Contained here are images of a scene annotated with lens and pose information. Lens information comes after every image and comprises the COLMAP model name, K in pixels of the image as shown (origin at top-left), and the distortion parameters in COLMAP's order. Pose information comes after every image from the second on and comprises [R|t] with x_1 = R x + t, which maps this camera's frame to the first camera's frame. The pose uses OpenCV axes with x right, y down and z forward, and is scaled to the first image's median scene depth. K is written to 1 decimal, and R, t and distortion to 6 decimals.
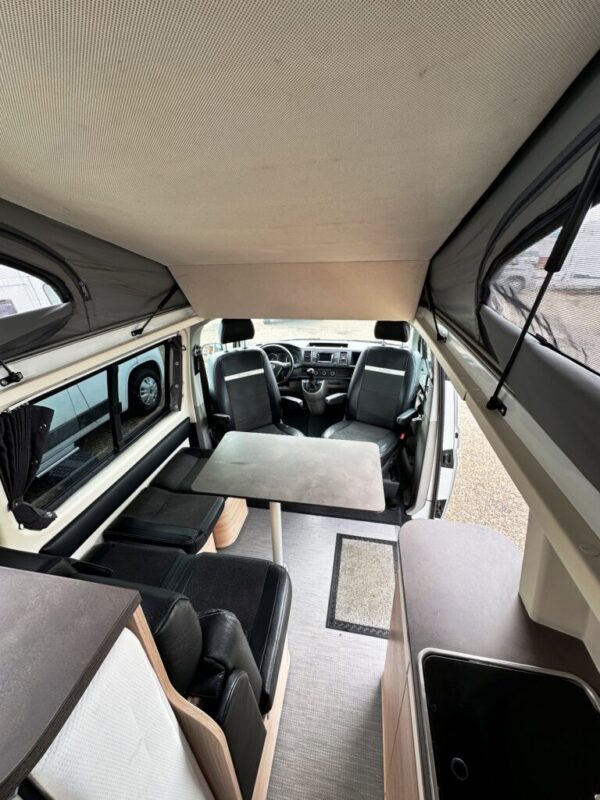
lens RADIAL K [[318.1, 0, 303.6], [0, 318.1, 400.6], [0, 0, 1]] dist [-0.007829, 0.001287]
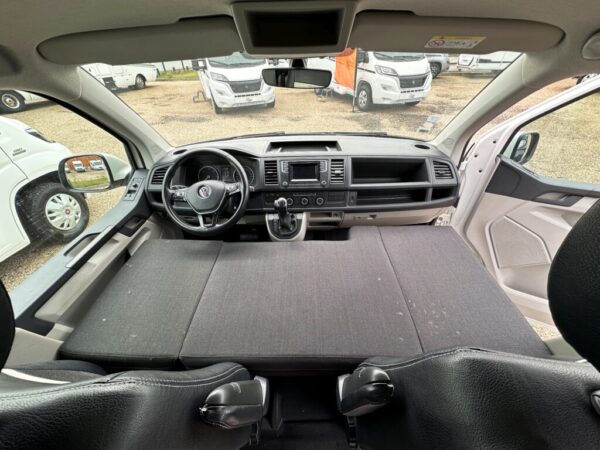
lens RADIAL K [[238.6, 0, 301.7], [0, 238.6, 222.3], [0, 0, 1]] dist [-0.007829, 0.001287]
pose [[0.983447, -0.109188, 0.144604, -0.004667], [0.078740, 0.976284, 0.201669, -0.133203], [-0.163195, -0.186945, 0.968720, 0.586684]]
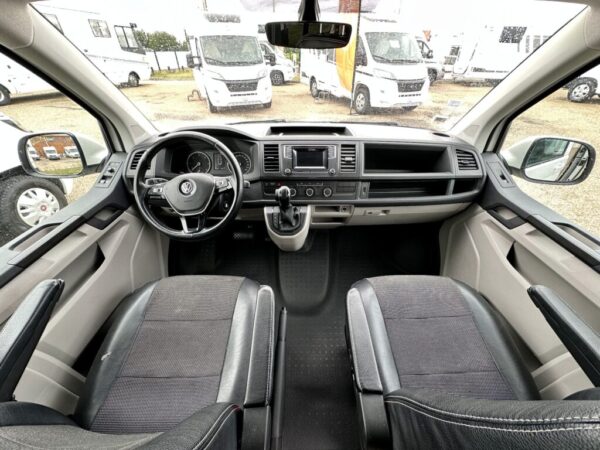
lens RADIAL K [[238.6, 0, 302.3], [0, 238.6, 222.3], [0, 0, 1]] dist [-0.007829, 0.001287]
pose [[0.980291, -0.091734, 0.174969, -0.013829], [0.058992, 0.981172, 0.183906, -0.107365], [-0.188545, -0.169959, 0.967246, 0.640483]]
